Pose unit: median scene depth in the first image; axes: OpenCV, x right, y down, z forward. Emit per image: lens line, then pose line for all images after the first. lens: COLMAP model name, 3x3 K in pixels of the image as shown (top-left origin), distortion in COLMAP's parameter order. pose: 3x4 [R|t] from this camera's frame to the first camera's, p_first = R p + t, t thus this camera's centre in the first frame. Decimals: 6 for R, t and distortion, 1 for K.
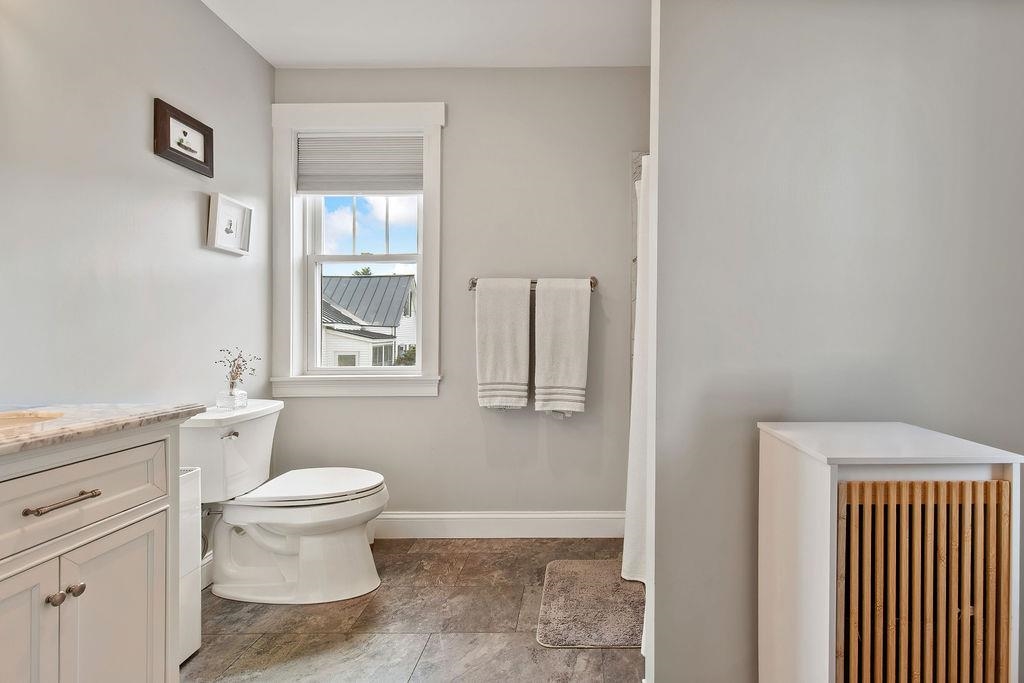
lens RADIAL K [[461.3, 0, 513.7], [0, 461.3, 336.9], [0, 0, 1]] dist [0.009645, -0.002857]
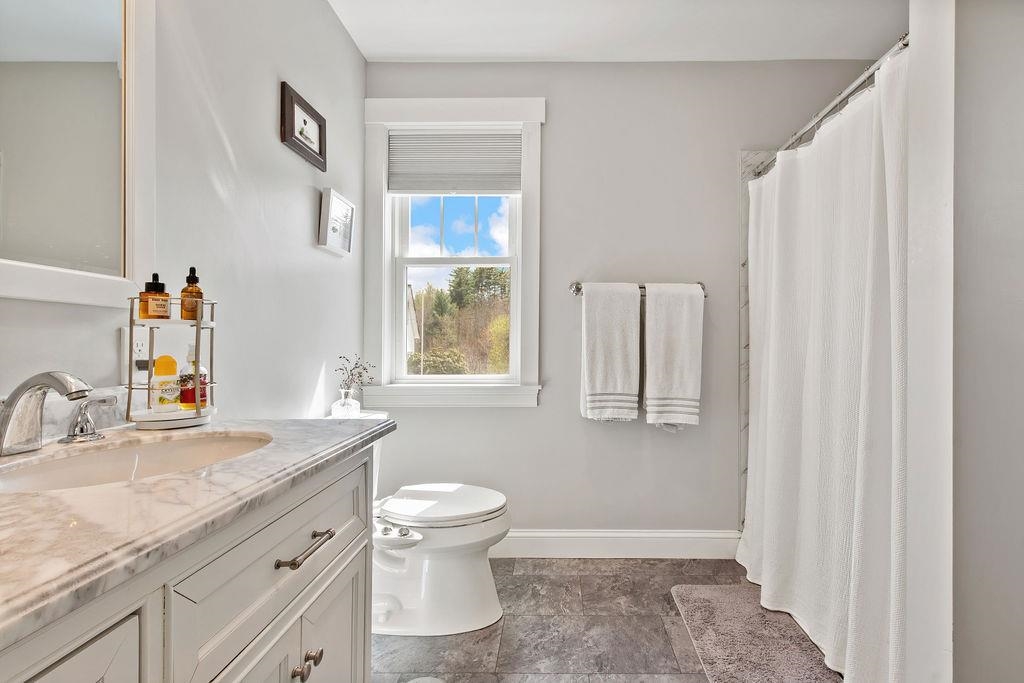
lens RADIAL K [[461.3, 0, 546.1], [0, 461.3, 341.2], [0, 0, 1]] dist [0.009645, -0.002857]
pose [[0.999975, 0.006579, -0.002706, -0.159252], [-0.006601, 0.999943, -0.008362, 0.001708], [0.002651, 0.008379, 0.999961, 0.058606]]
